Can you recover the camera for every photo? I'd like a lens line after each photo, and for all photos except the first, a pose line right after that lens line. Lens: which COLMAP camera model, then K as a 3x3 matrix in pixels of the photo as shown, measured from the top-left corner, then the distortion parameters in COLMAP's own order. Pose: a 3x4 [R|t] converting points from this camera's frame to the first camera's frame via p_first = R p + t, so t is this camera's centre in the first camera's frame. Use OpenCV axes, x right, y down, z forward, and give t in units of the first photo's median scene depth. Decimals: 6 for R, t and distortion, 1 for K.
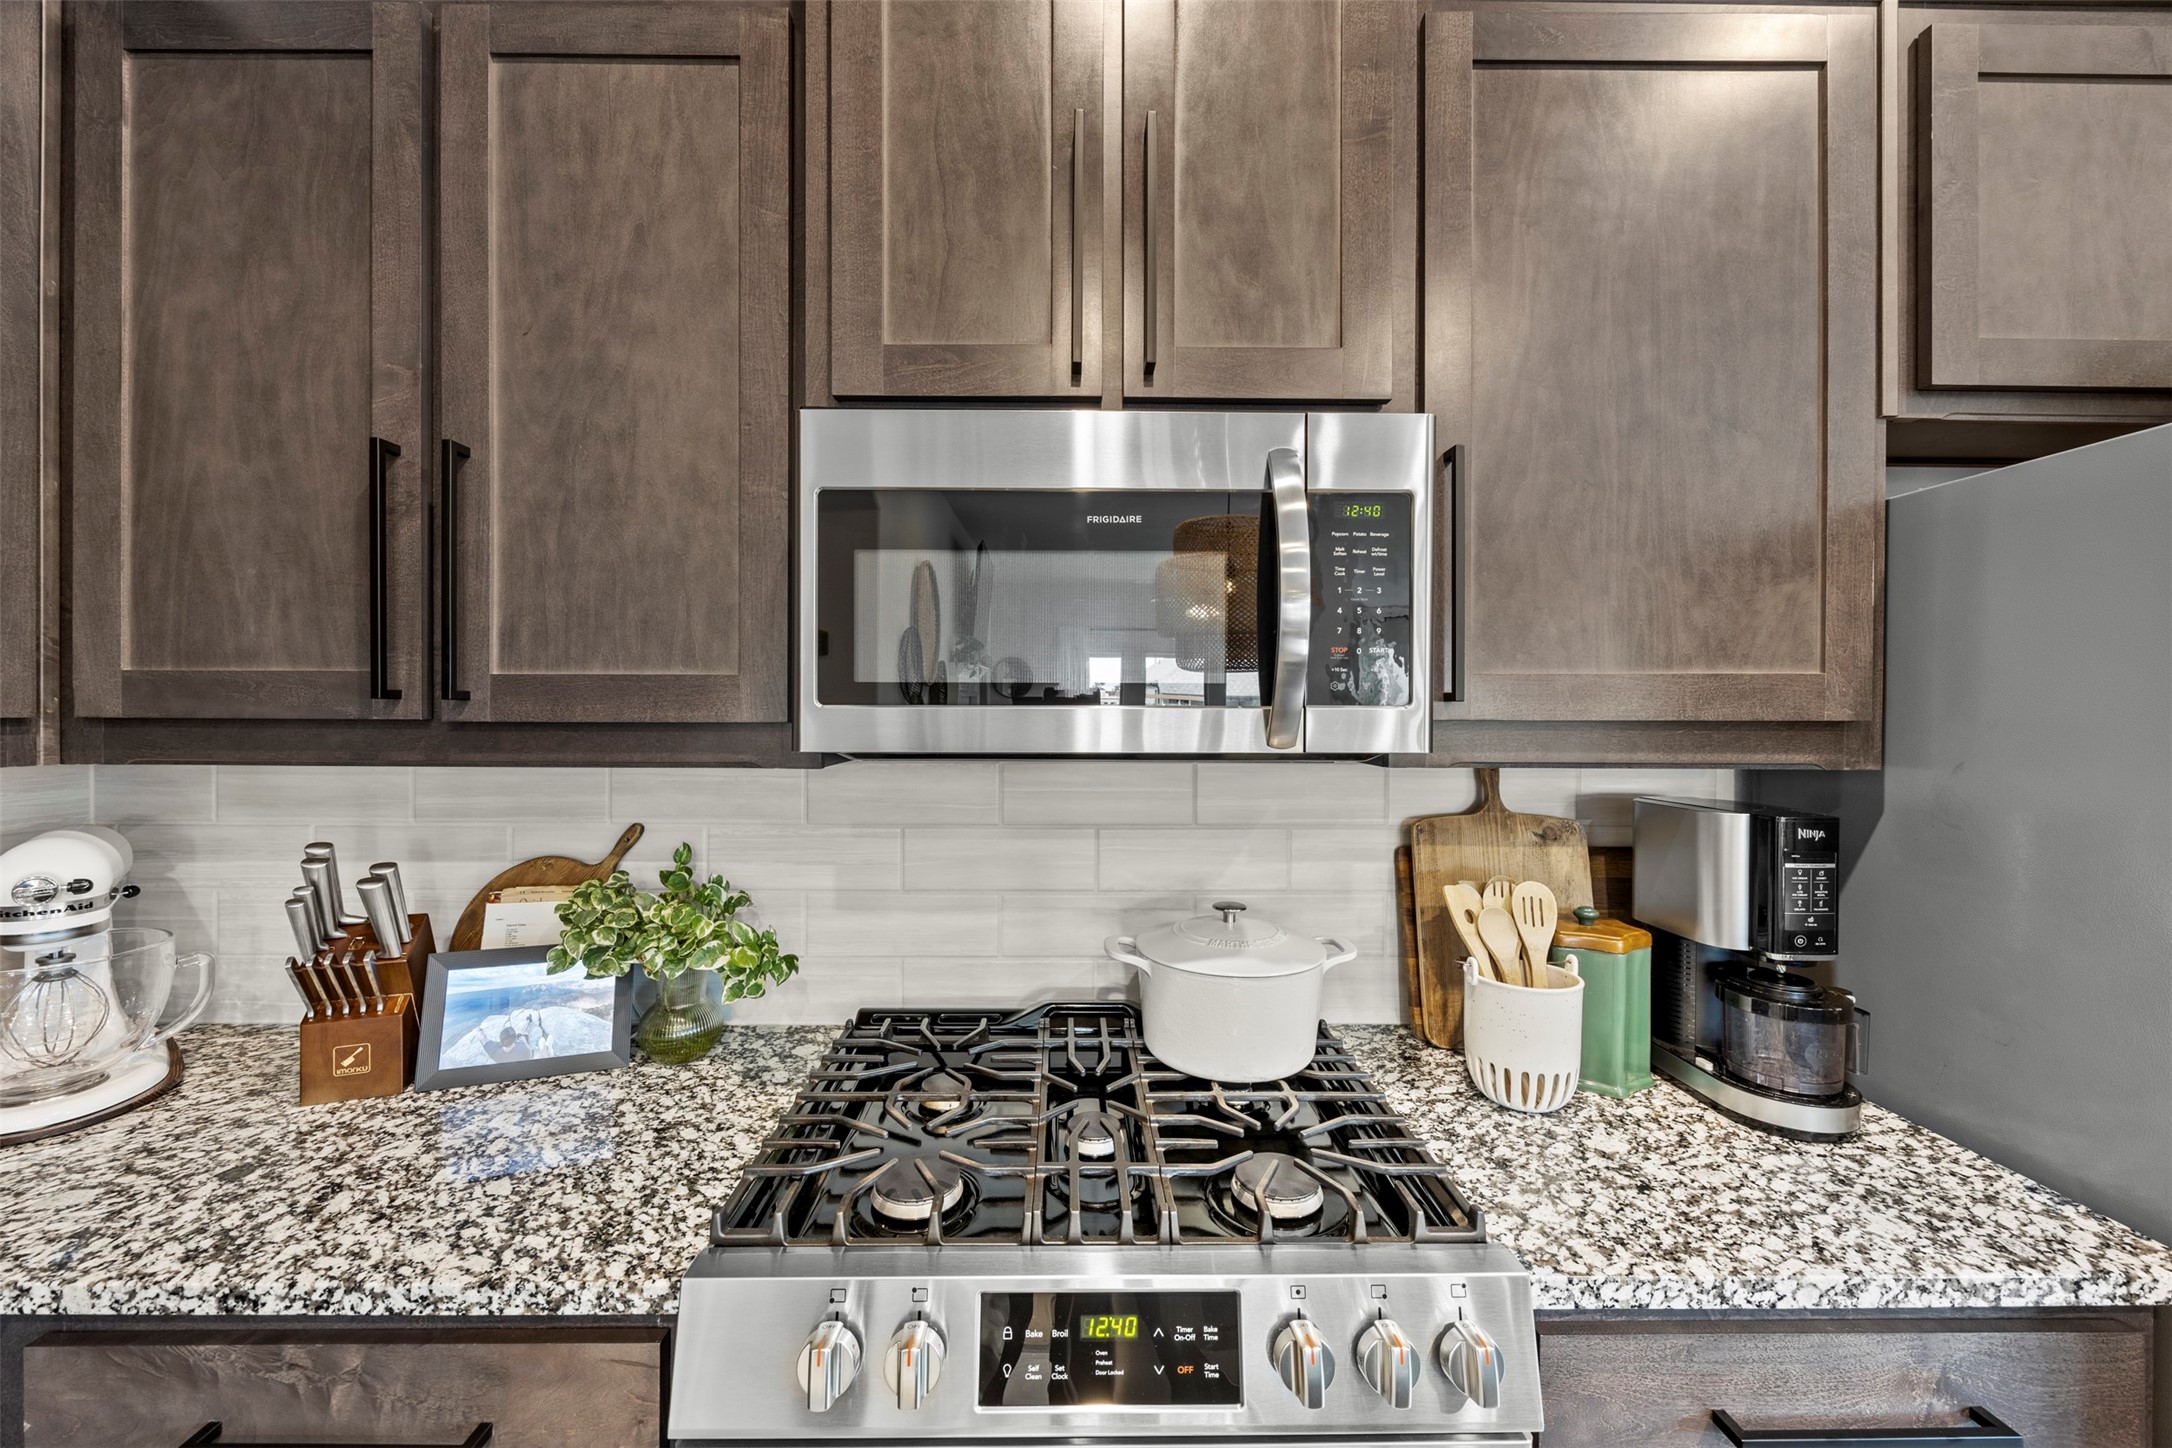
lens RADIAL K [[825.9, 0, 1084.0], [0, 825.9, 715.2], [0, 0, 1]] dist [-0.003463, -0.000015]
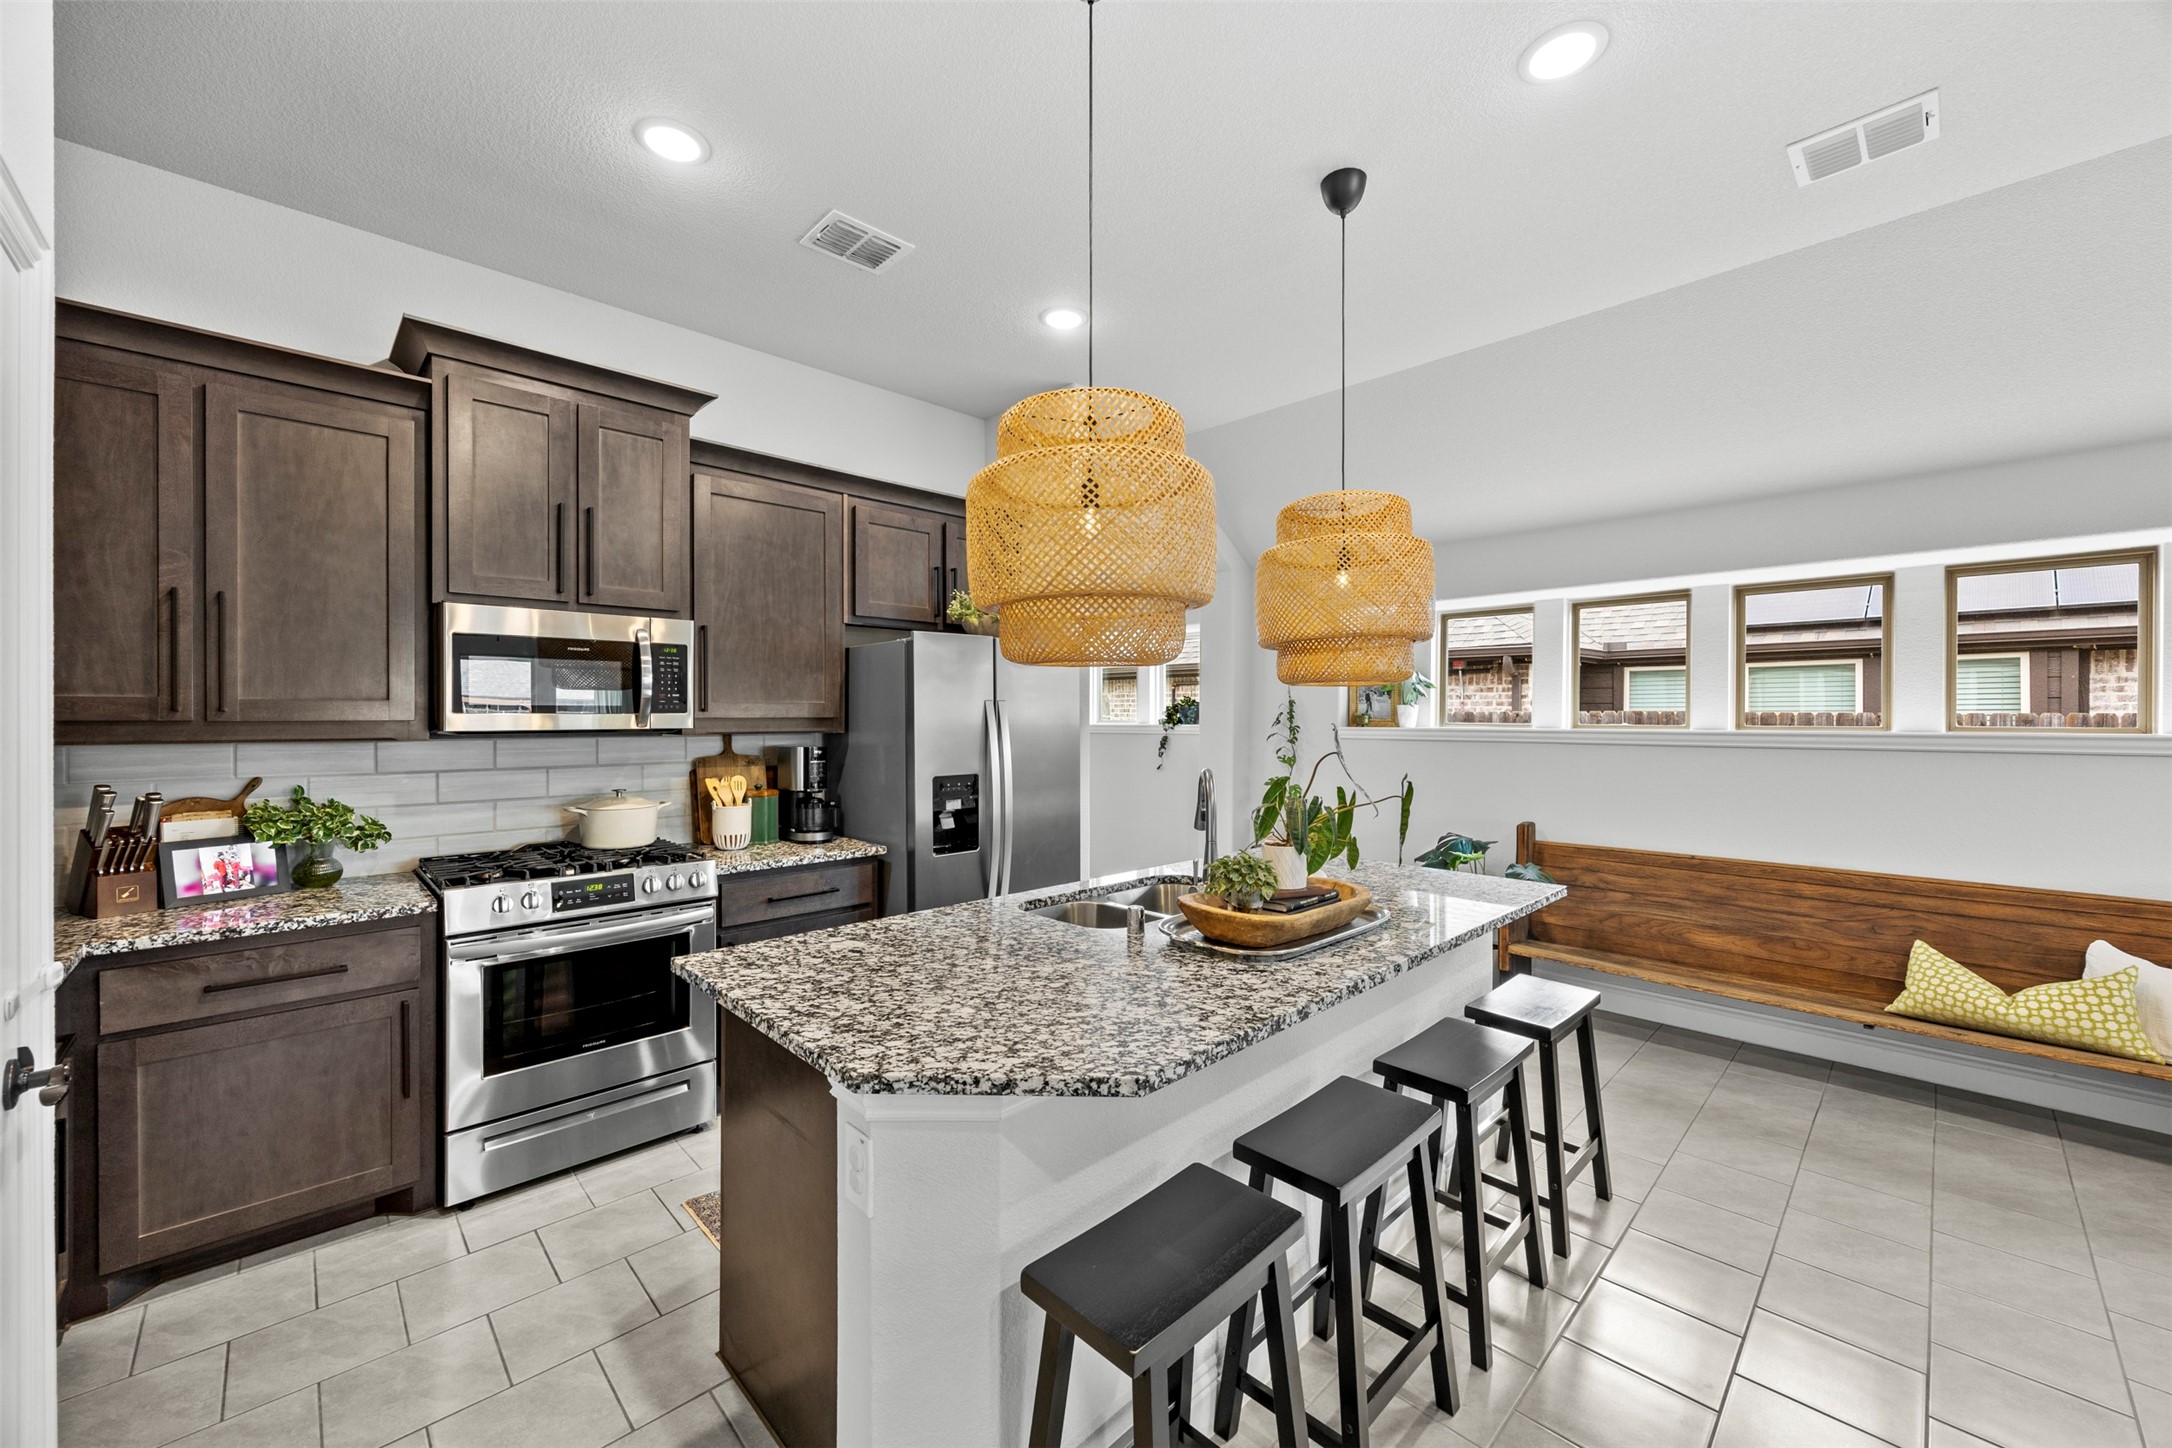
lens RADIAL K [[825.9, 0, 1078.7], [0, 825.9, 717.9], [0, 0, 1]] dist [-0.003463, -0.000015]
pose [[0.730755, -0.006192, 0.682611, -0.580214], [0.005340, 0.999980, 0.003354, 0.003681], [-0.682619, 0.001194, 0.730774, -2.036968]]
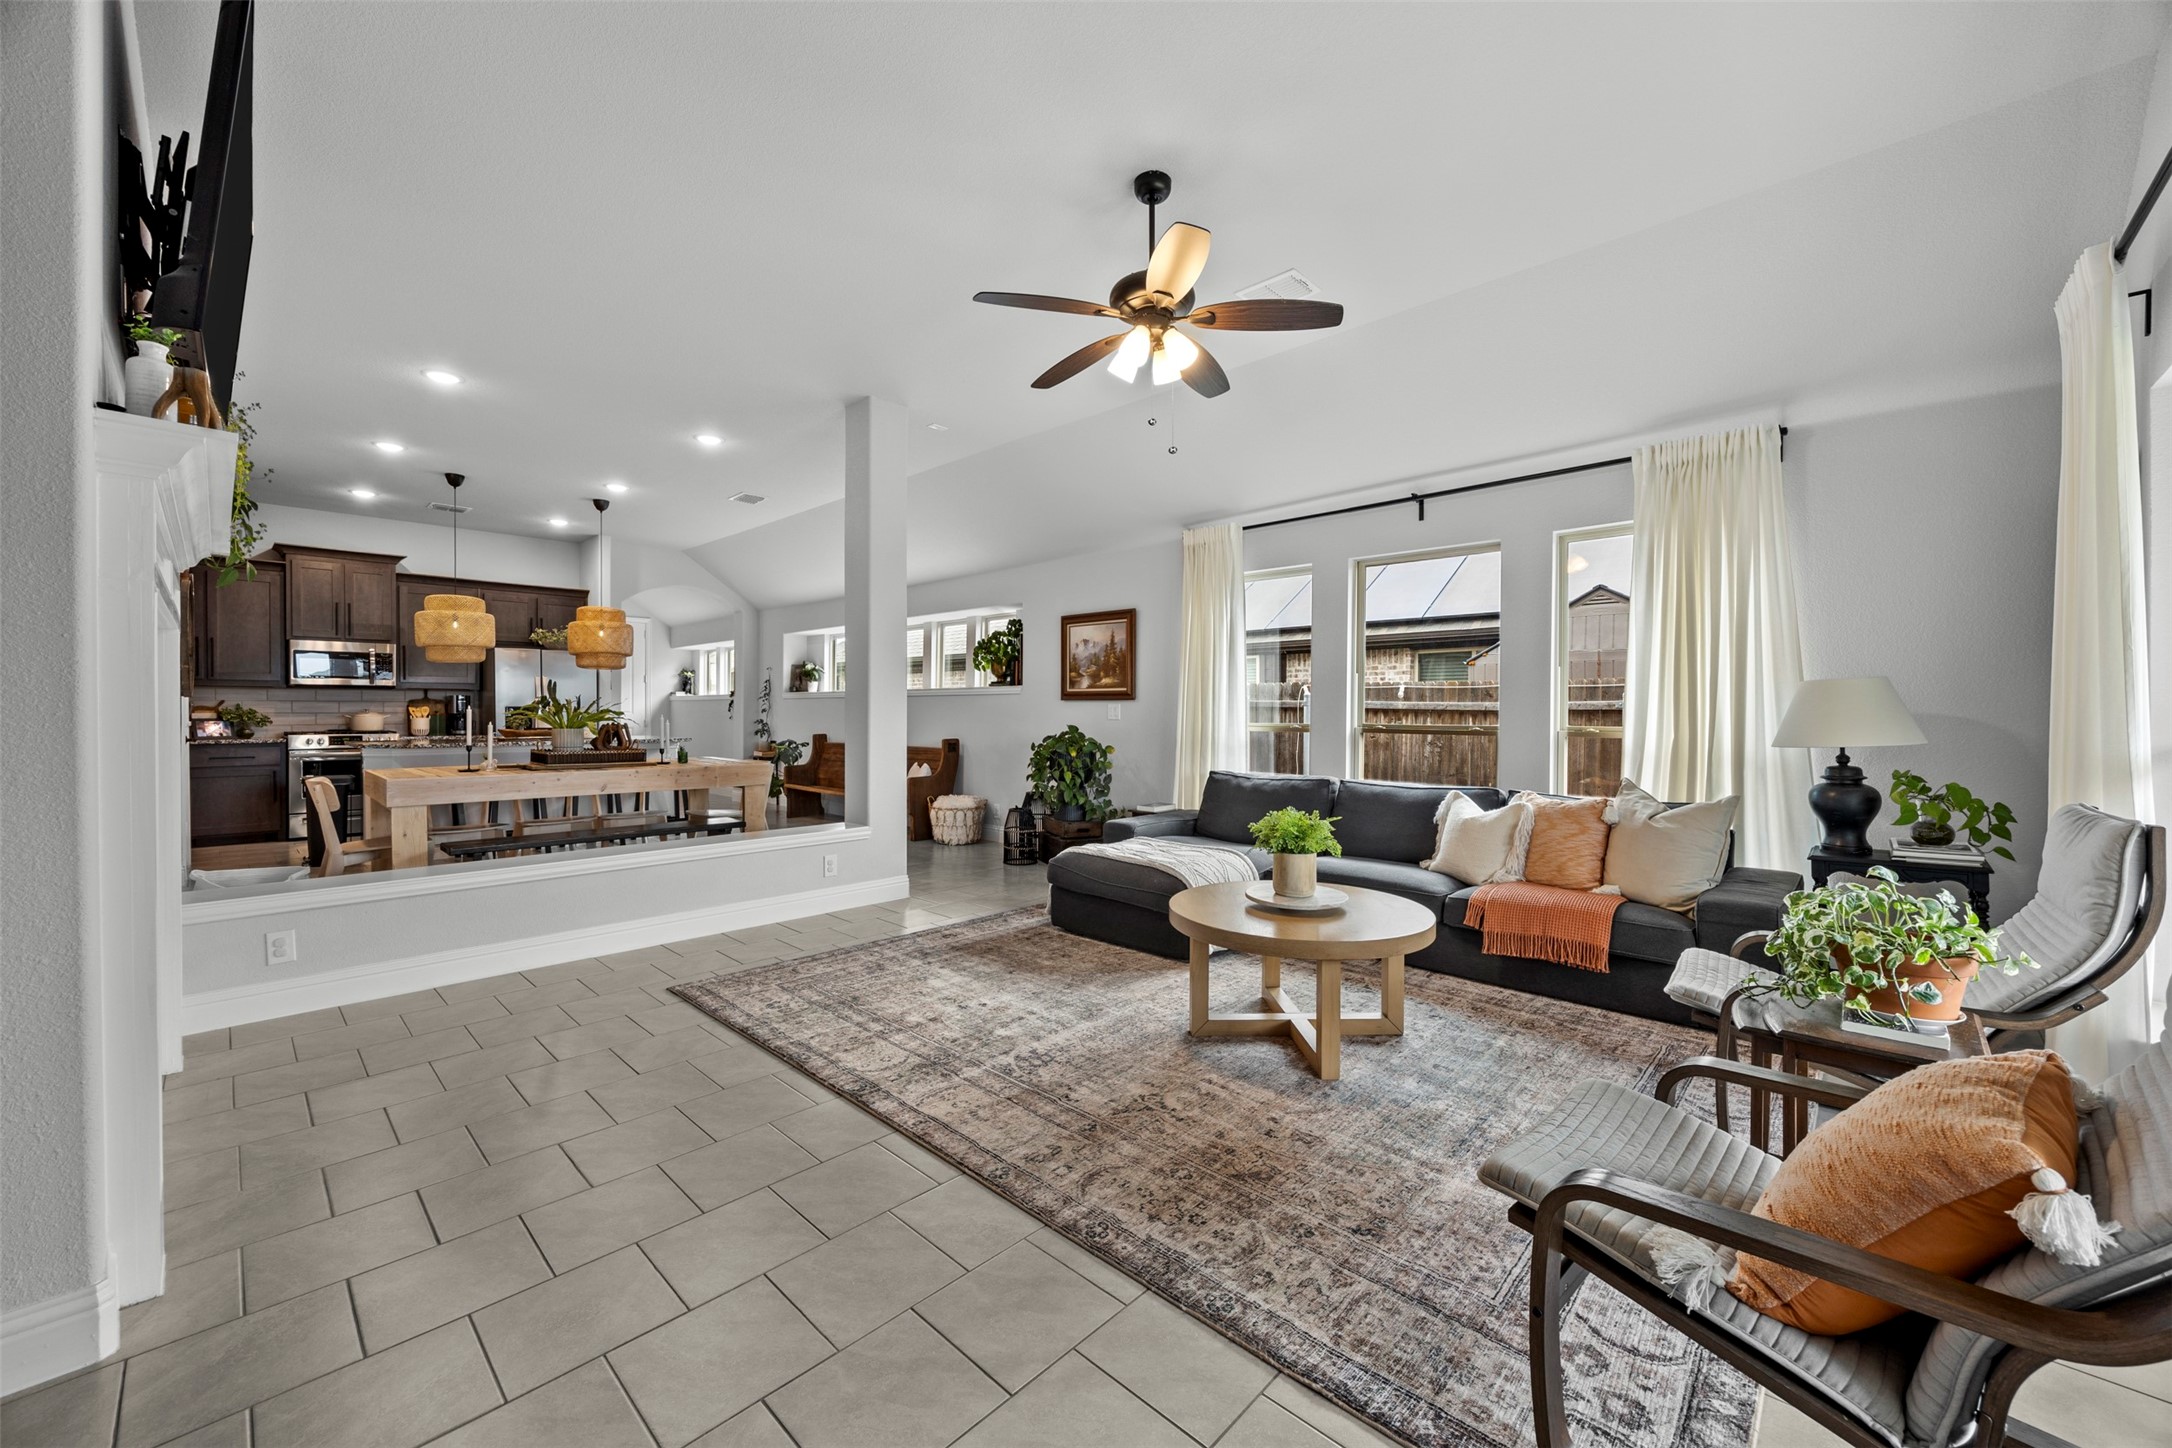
lens RADIAL K [[825.9, 0, 1081.3], [0, 825.9, 717.2], [0, 0, 1]] dist [-0.003463, -0.000015]
pose [[0.696683, -0.013222, 0.717258, -0.628150], [0.008311, 0.999912, 0.010360, 0.296631], [-0.717331, -0.001256, 0.696731, -8.500088]]
